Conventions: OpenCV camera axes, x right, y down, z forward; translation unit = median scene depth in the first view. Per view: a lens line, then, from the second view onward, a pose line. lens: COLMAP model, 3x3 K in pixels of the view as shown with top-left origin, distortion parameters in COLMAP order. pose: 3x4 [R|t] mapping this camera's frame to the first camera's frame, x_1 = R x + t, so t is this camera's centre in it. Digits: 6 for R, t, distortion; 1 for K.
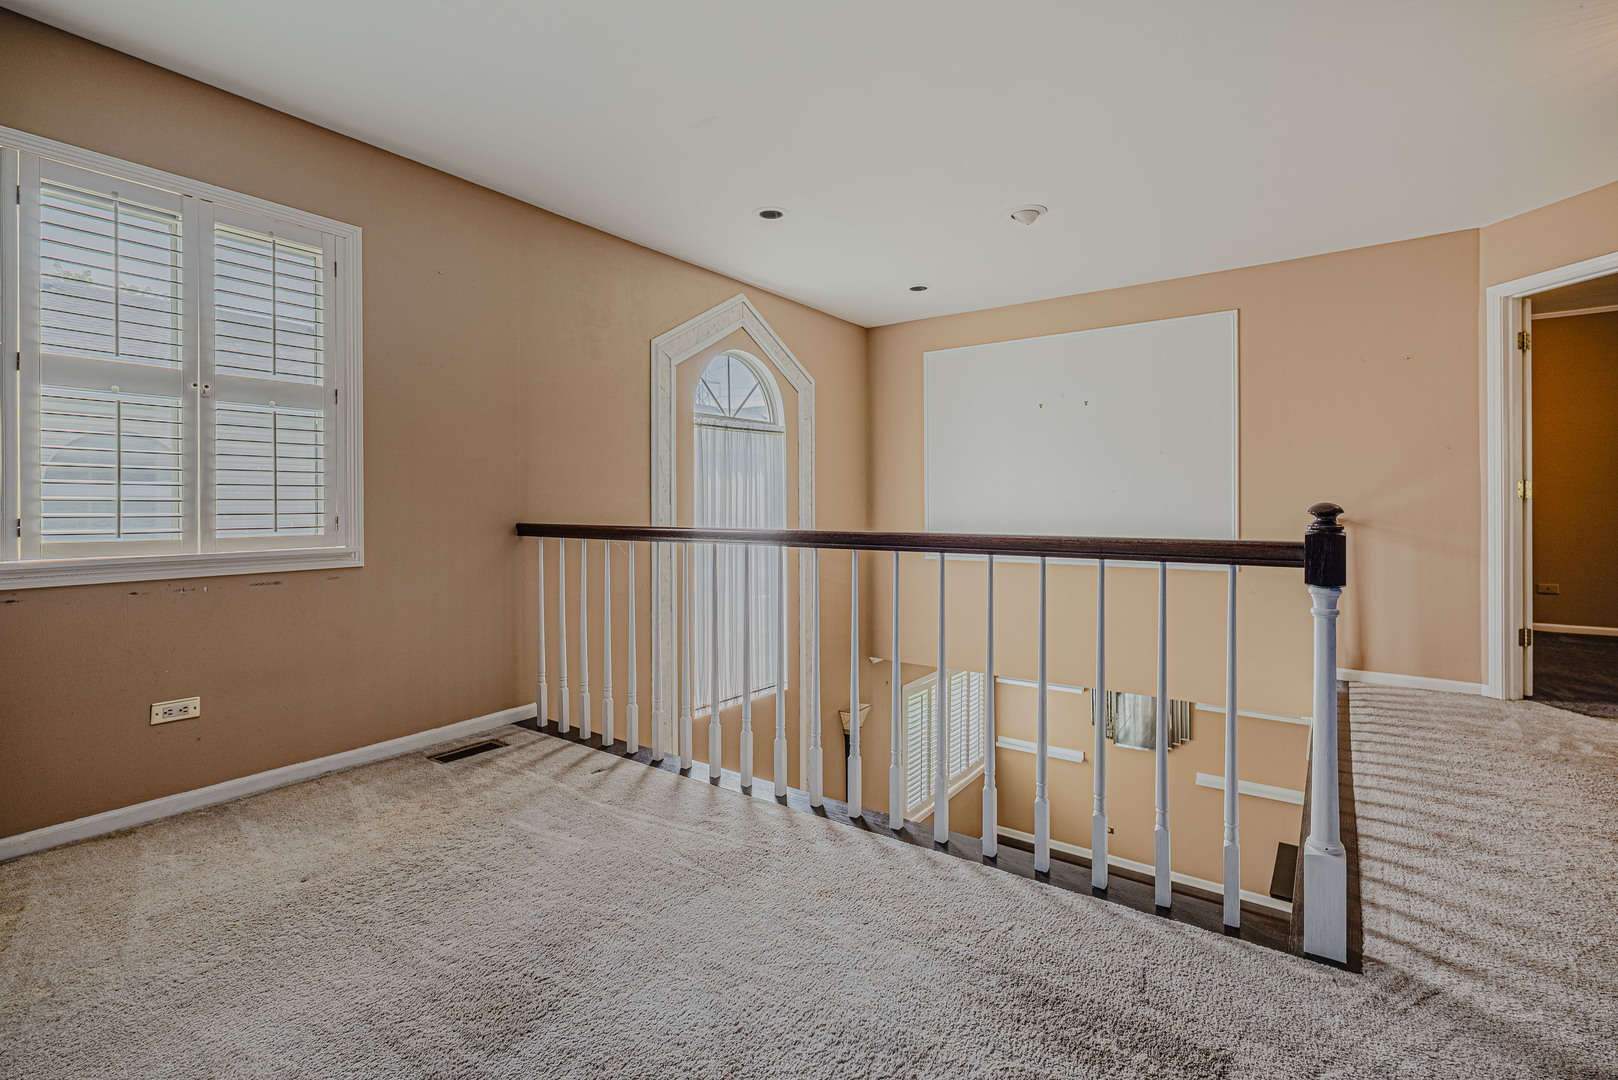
lens RADIAL K [[730.5, 0, 816.3], [0, 730.5, 505.3], [0, 0, 1]] dist [0.000148, 0.000035]
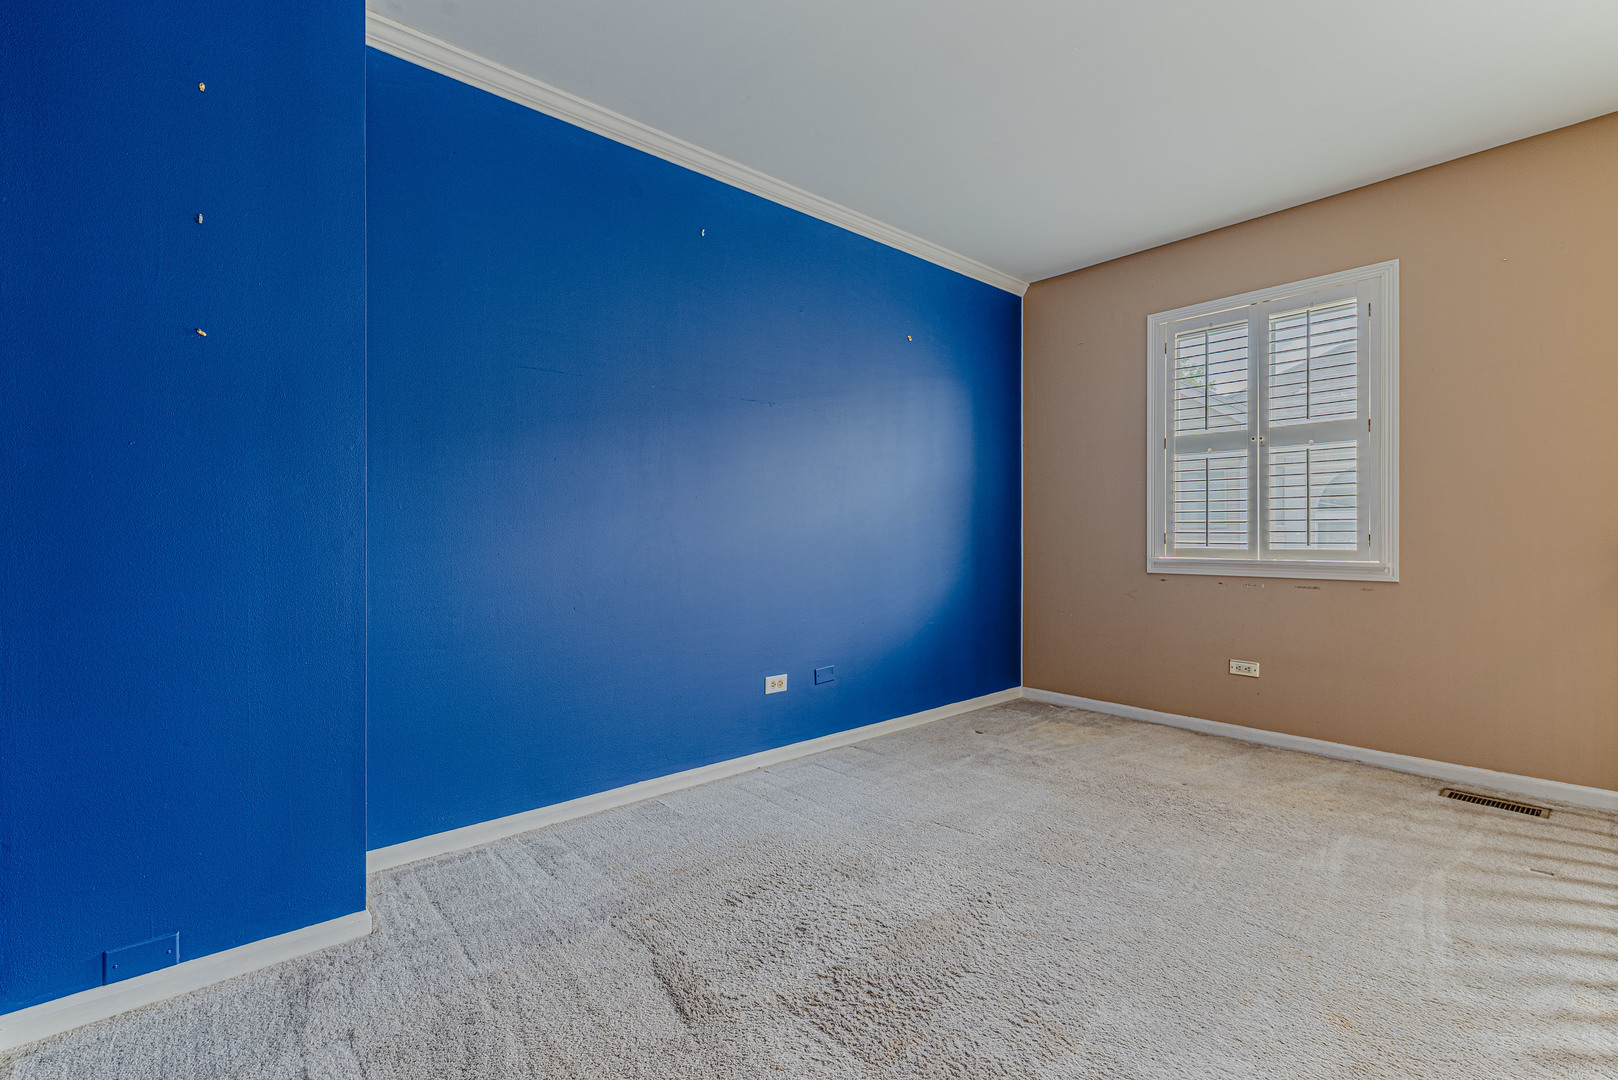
lens RADIAL K [[722.5, 0, 813.3], [0, 722.5, 534.2], [0, 0, 1]] dist [0.001970, -0.000007]
pose [[-0.229443, 0.002465, -0.973319, 0.637853], [0.001808, 0.999996, 0.002106, 0.012381], [0.973321, -0.001277, -0.229446, 0.462136]]
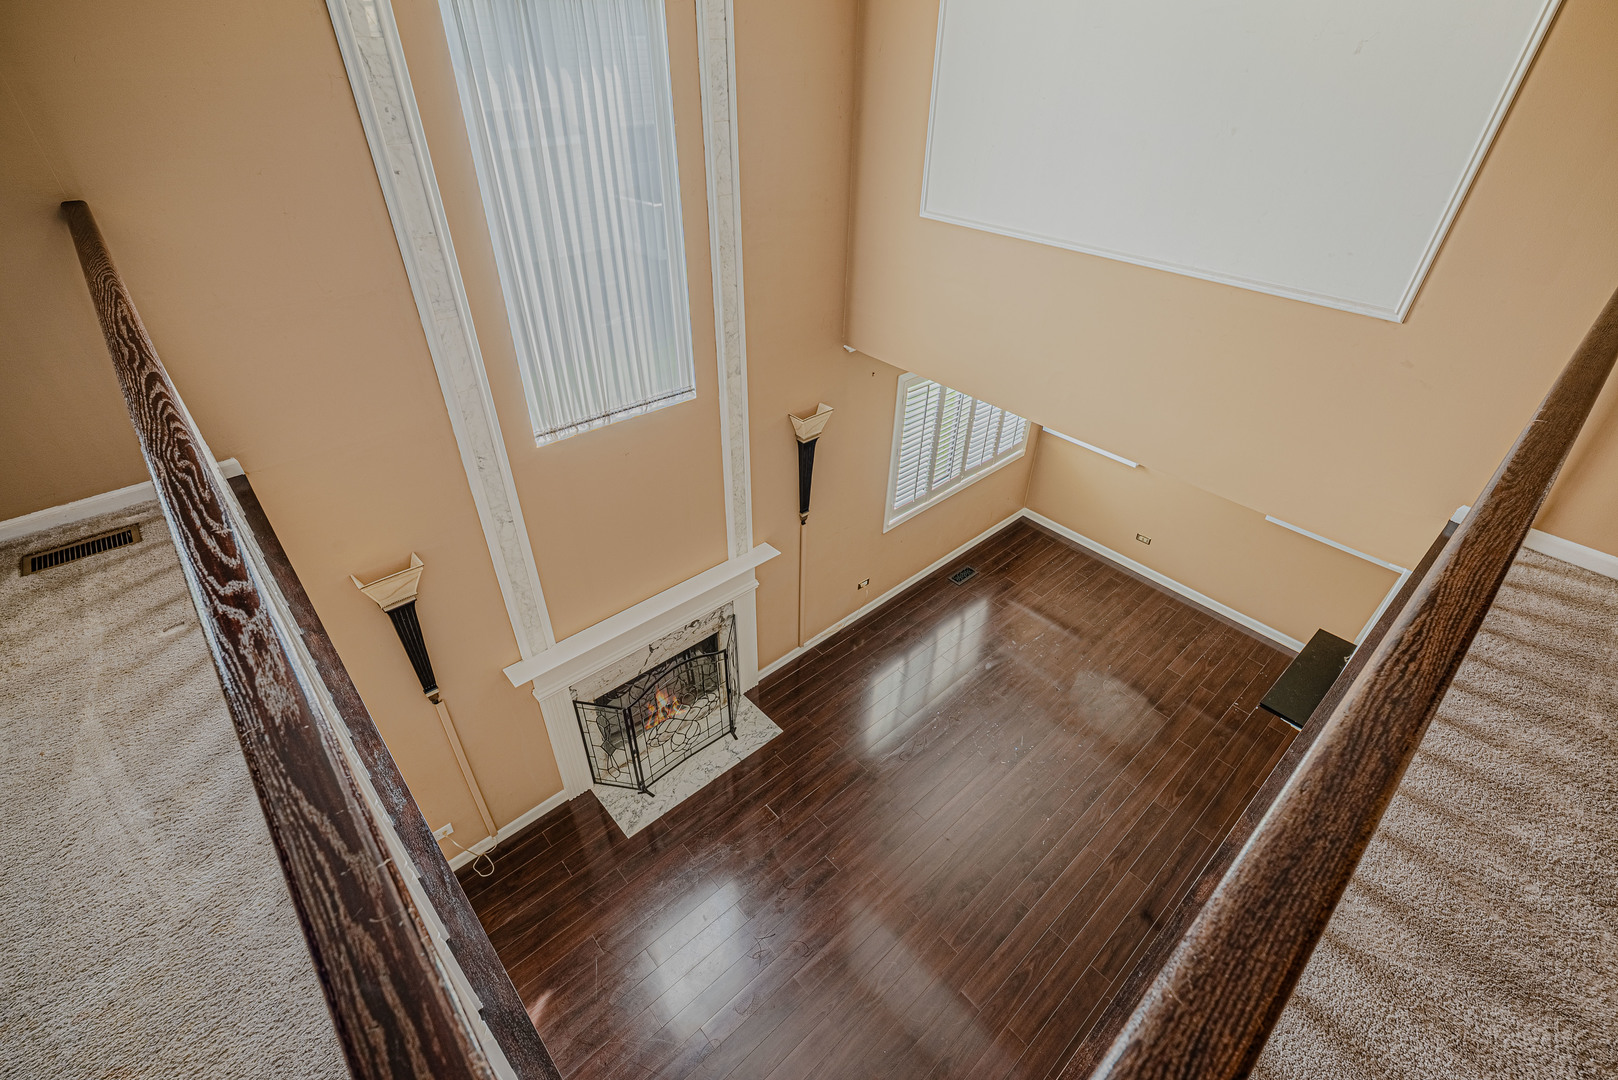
lens RADIAL K [[722.5, 0, 813.3], [0, 722.5, 534.2], [0, 0, 1]] dist [0.001970, -0.000007]
pose [[0.975516, 0.142681, -0.167366, 0.448925], [-0.020454, 0.816555, 0.576905, -0.145414], [0.218977, -0.559356, 0.799481, 0.652770]]
